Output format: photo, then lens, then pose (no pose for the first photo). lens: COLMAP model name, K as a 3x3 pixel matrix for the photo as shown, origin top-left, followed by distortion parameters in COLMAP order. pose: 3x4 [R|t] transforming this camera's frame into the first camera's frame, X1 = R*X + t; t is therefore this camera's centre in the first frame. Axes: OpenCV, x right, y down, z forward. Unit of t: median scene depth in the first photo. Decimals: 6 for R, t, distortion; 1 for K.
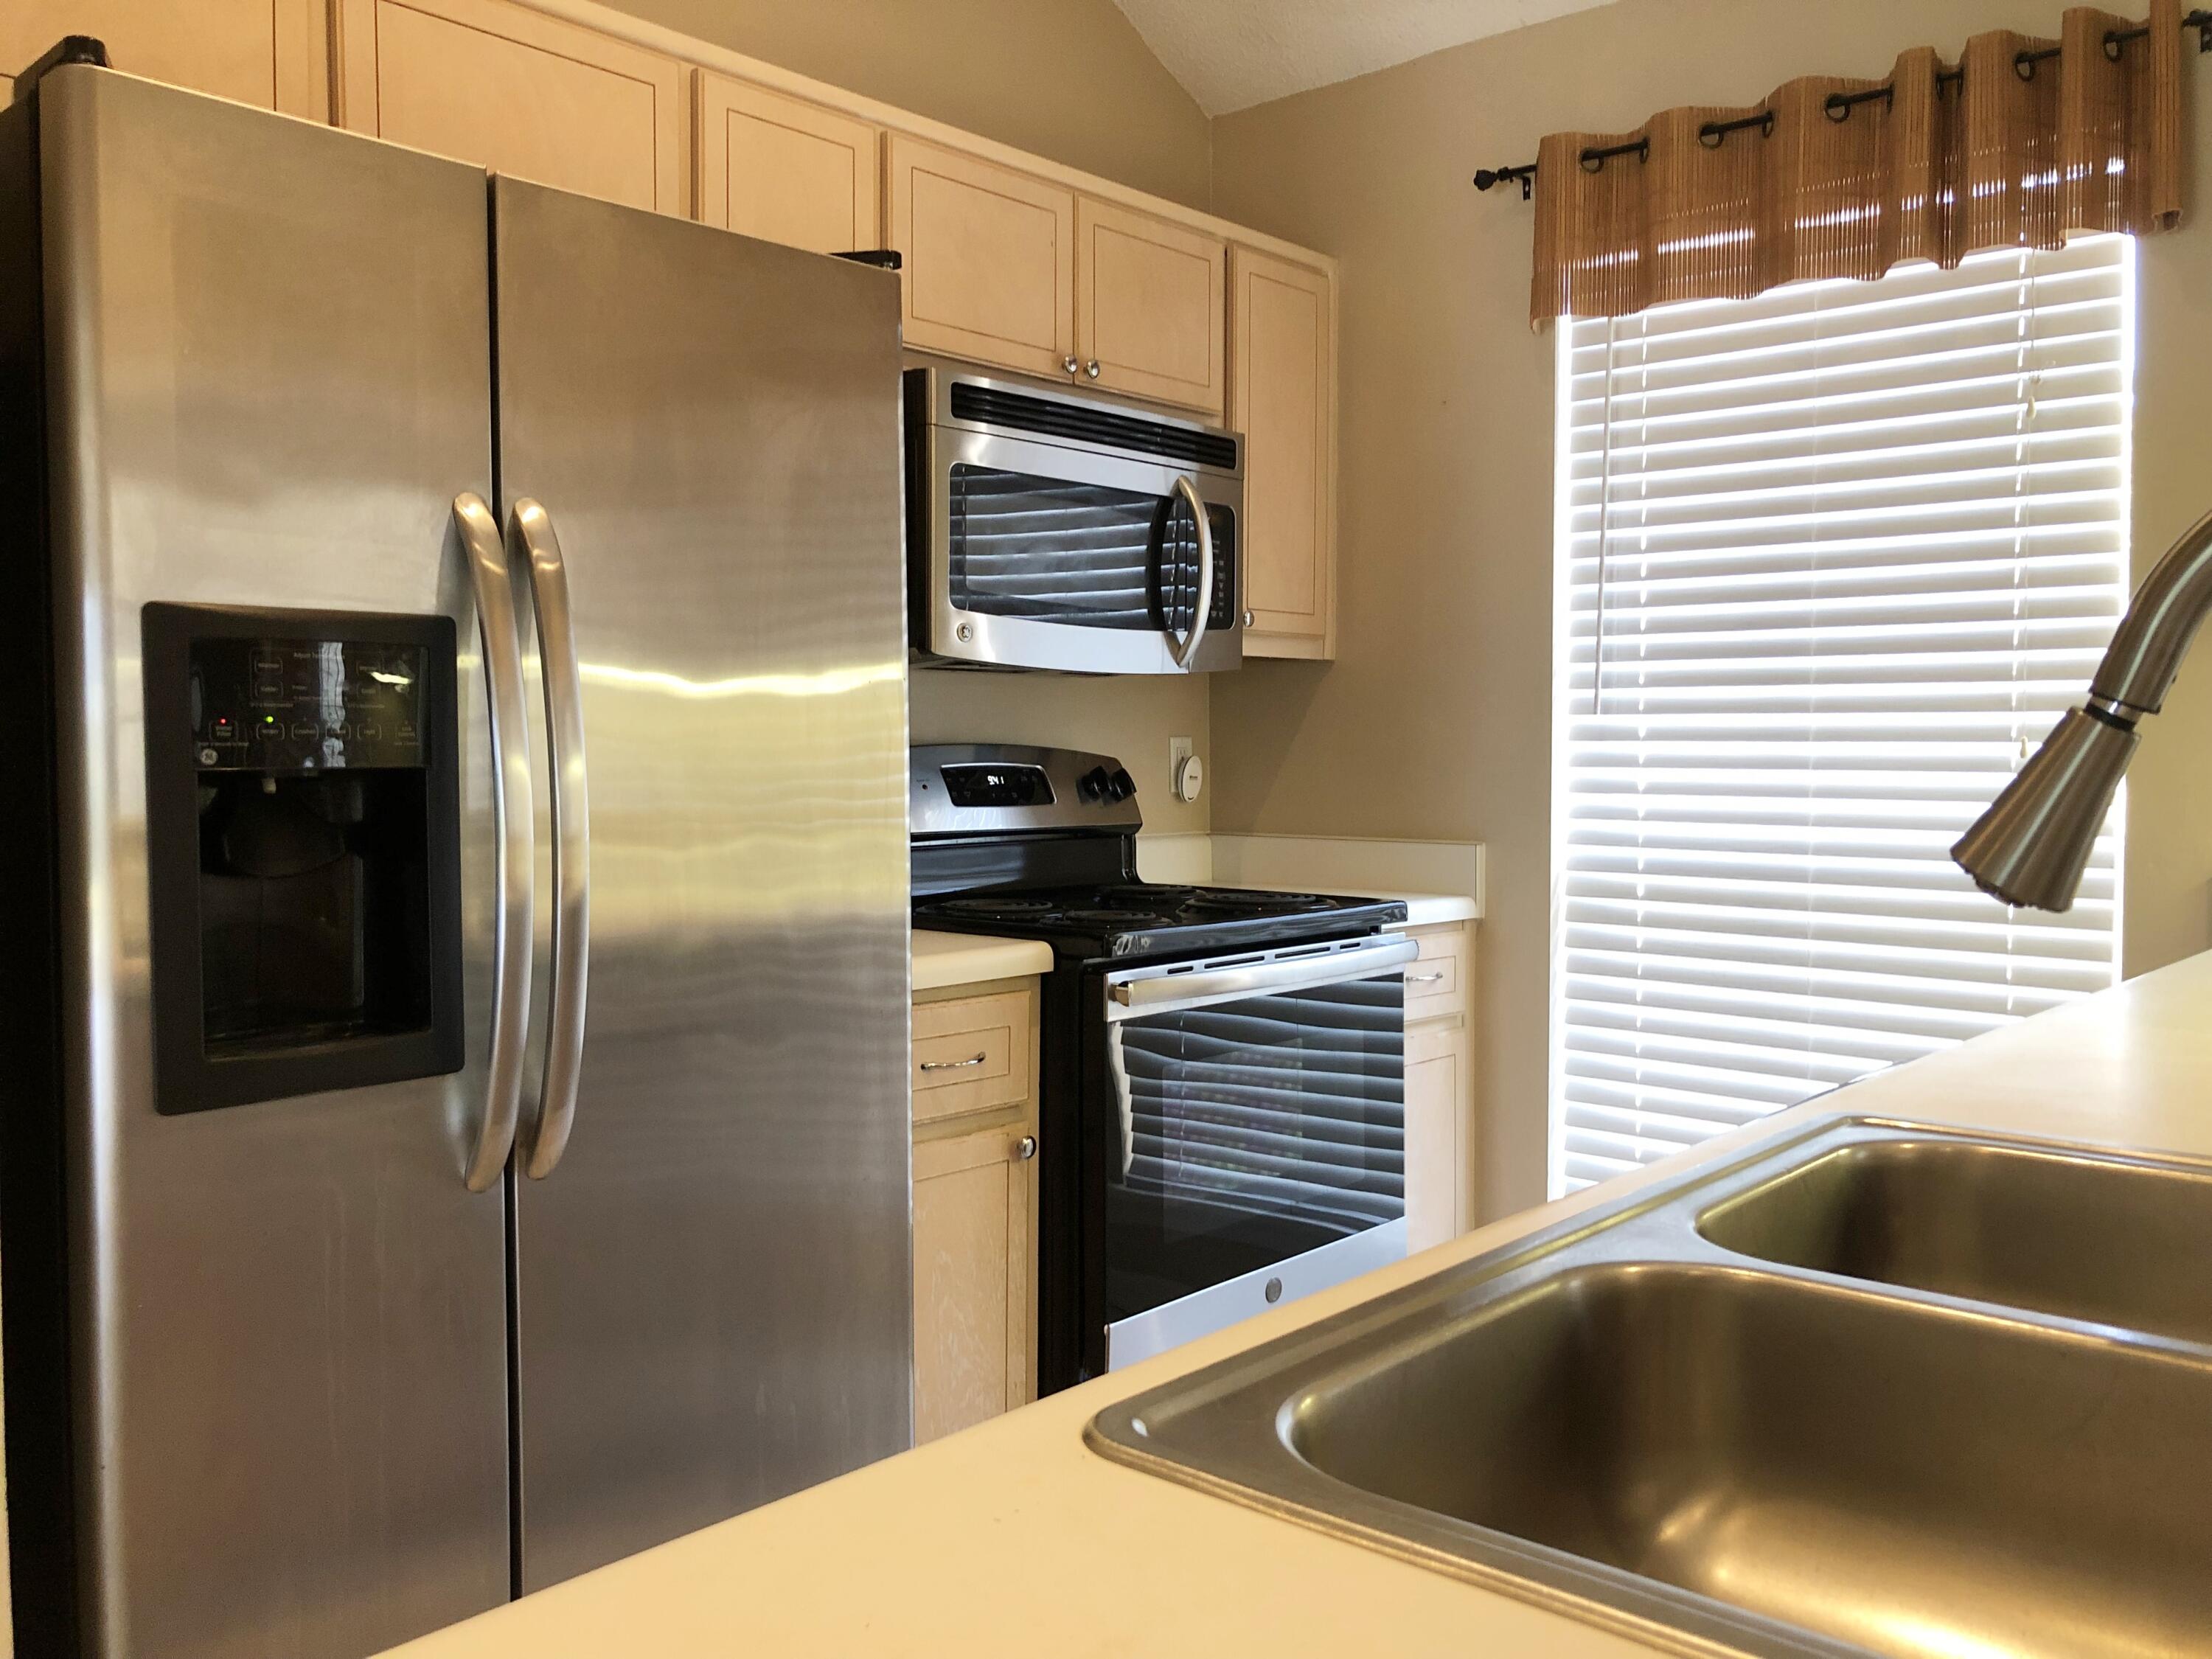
lens RADIAL K [[1809.1, 0, 1115.5], [0, 1809.1, 826.1], [0, 0, 1]] dist [0.008061, -0.034178]
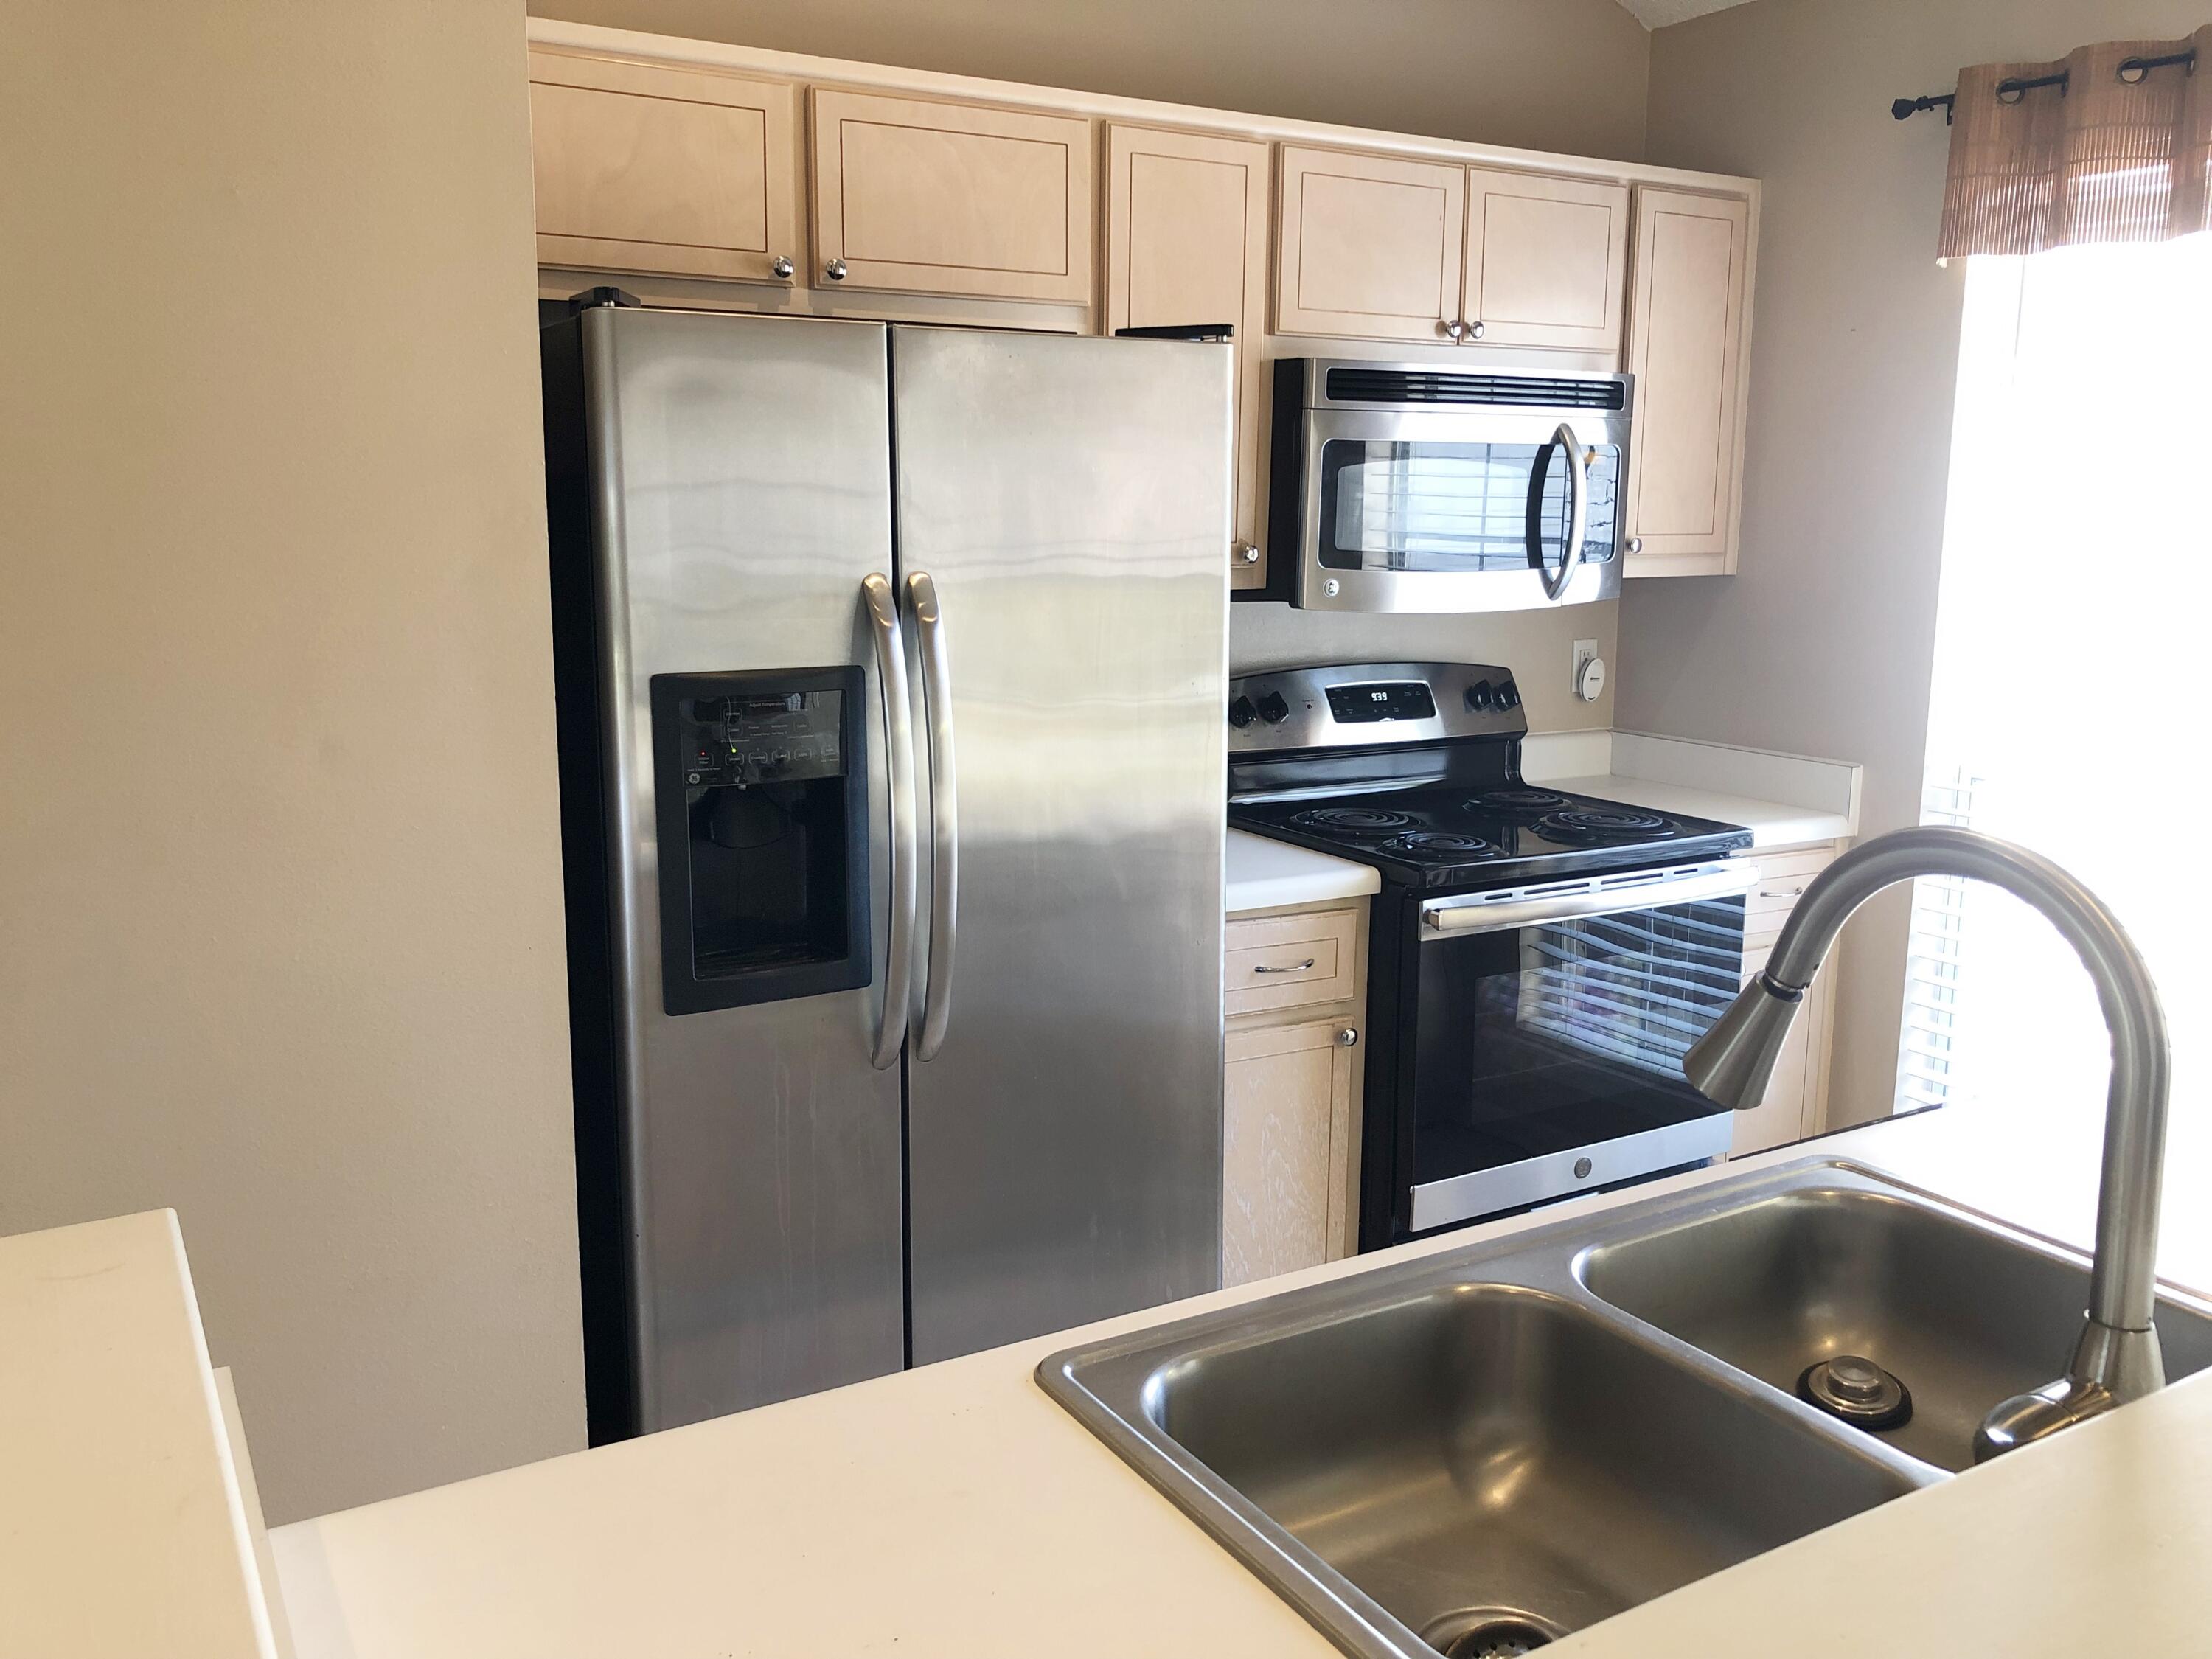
lens RADIAL K [[1809.1, 0, 1086.2], [0, 1809.1, 818.9], [0, 0, 1]] dist [0.008061, -0.034178]
pose [[0.943335, 0.064481, -0.325517, 0.140465], [-0.020226, 0.990288, 0.137553, -0.106778], [0.331225, -0.123174, 0.935477, -0.137637]]
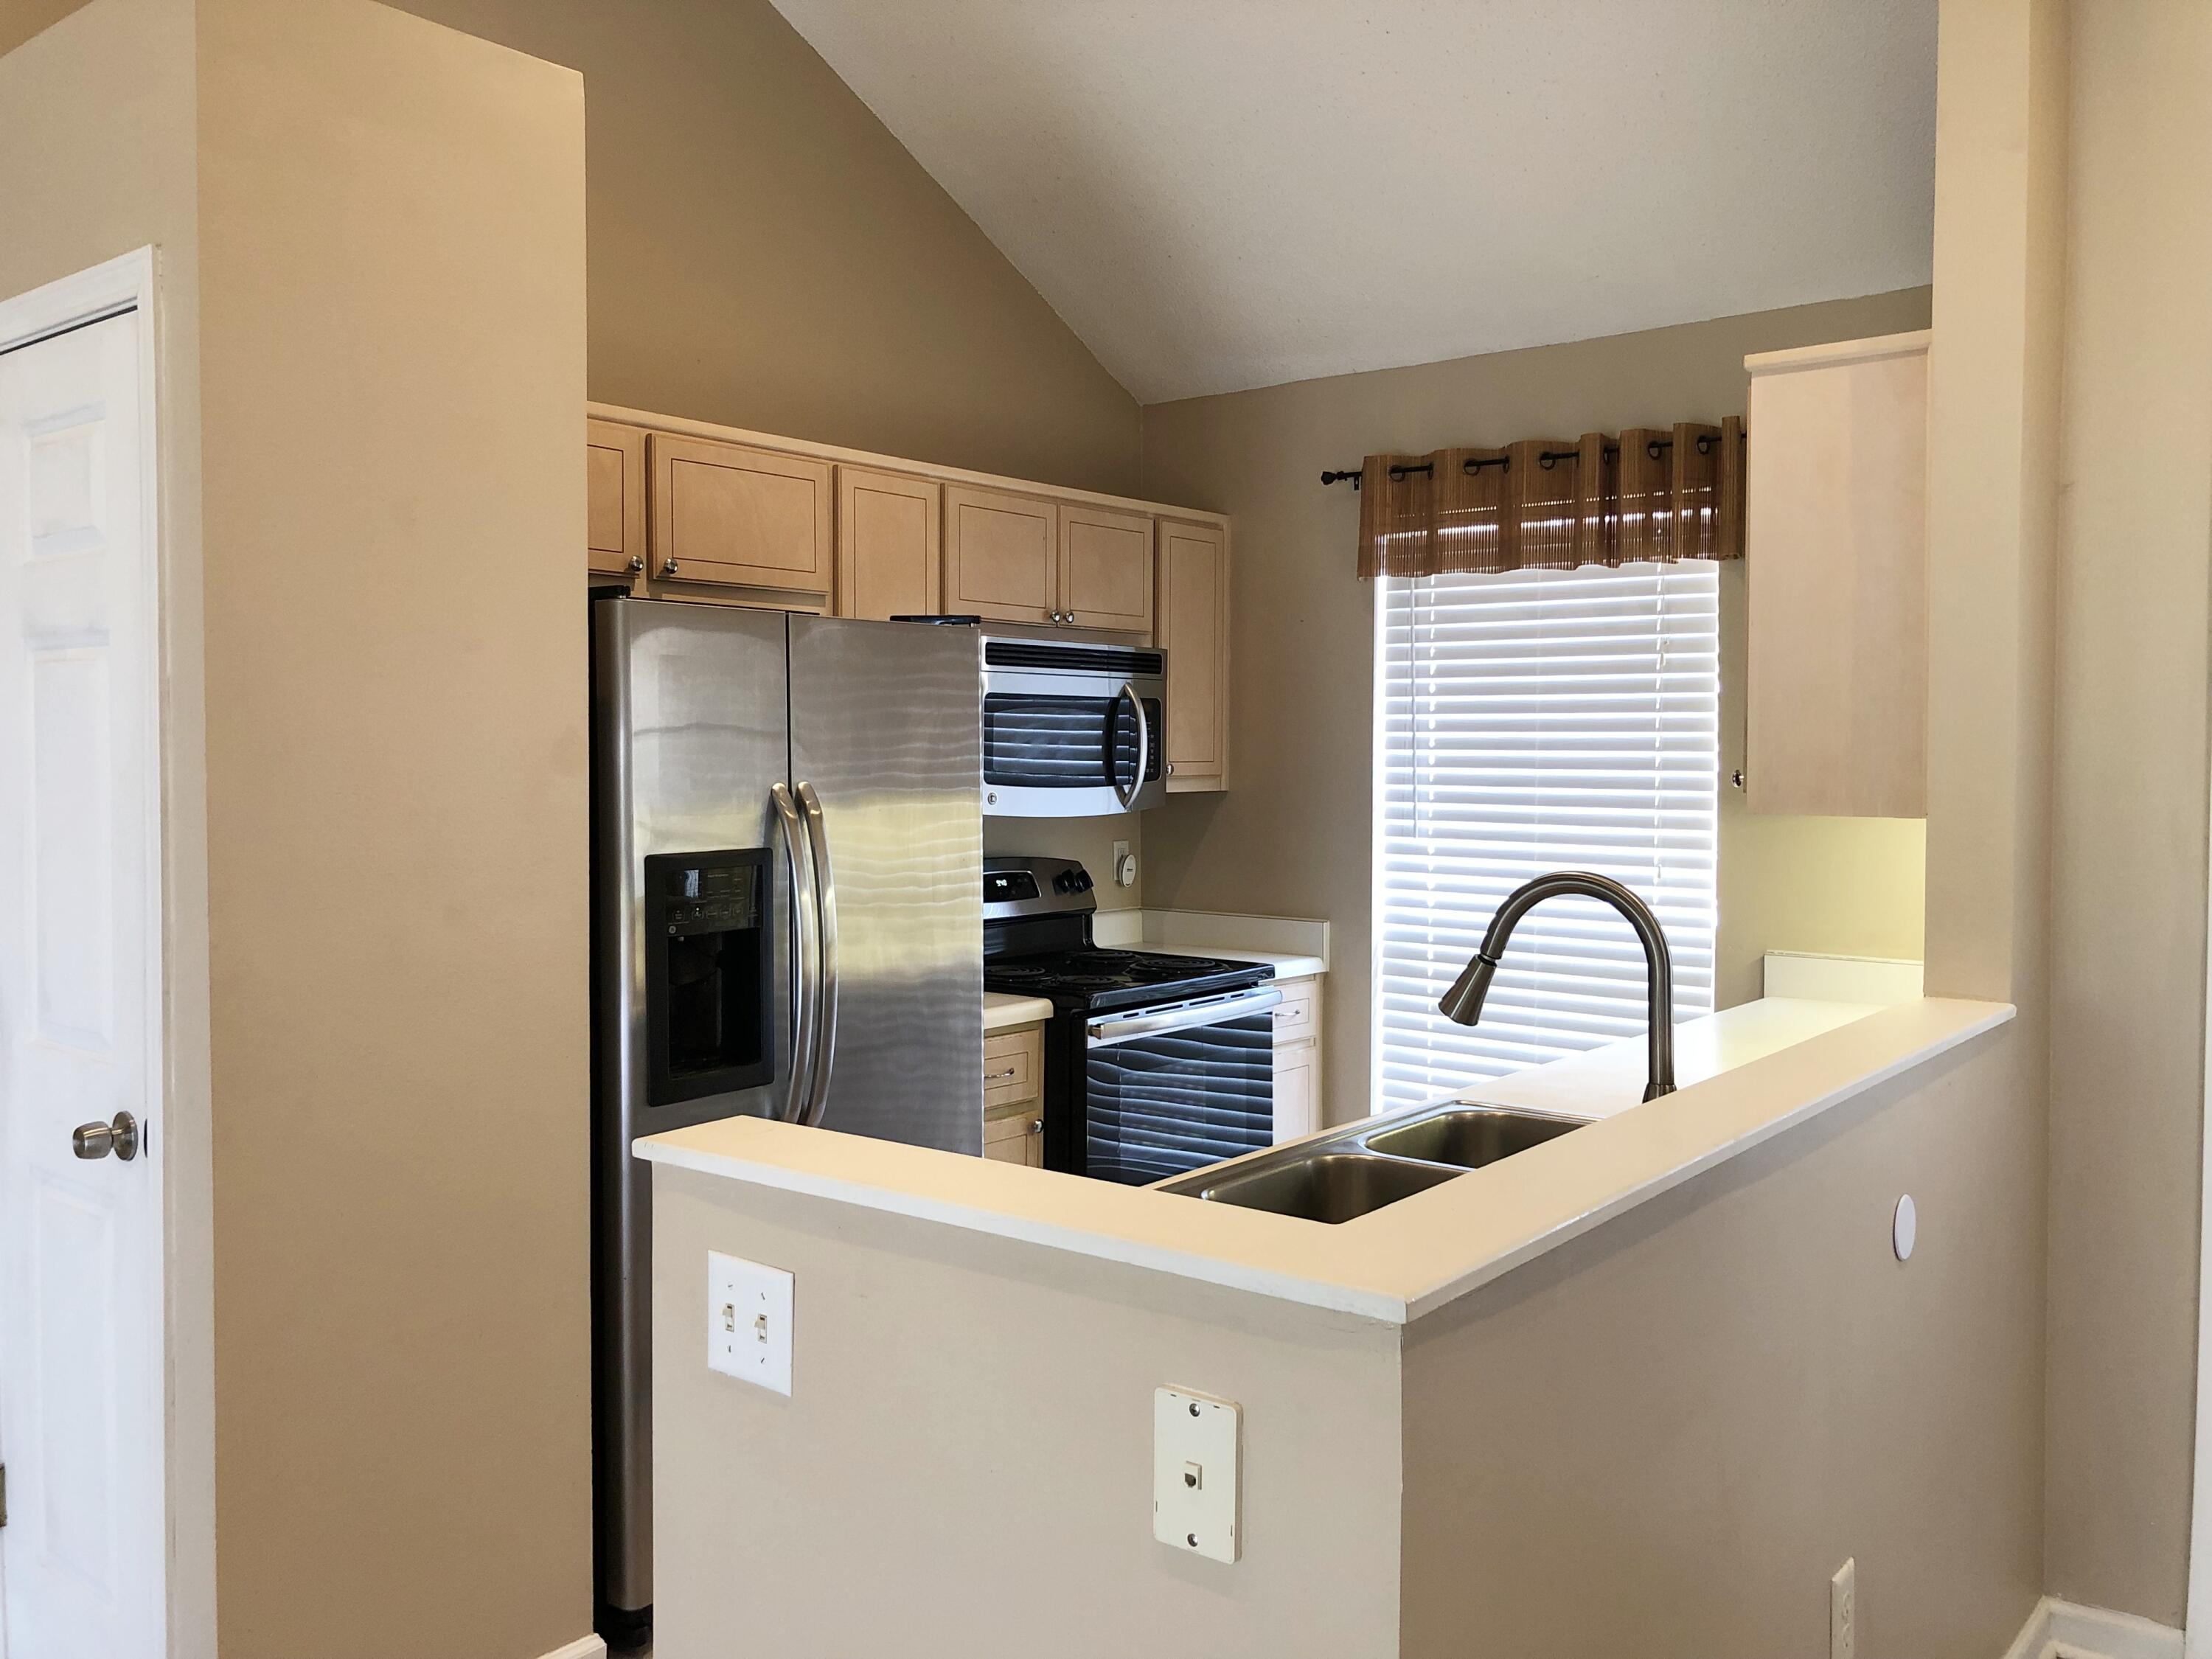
lens RADIAL K [[1809.1, 0, 1102.5], [0, 1809.1, 824.6], [0, 0, 1]] dist [0.008061, -0.034178]
pose [[0.998887, 0.000798, 0.047164, -0.056529], [-0.000816, 1.000000, 0.000369, -0.078378], [-0.047163, -0.000407, 0.998887, -0.524382]]
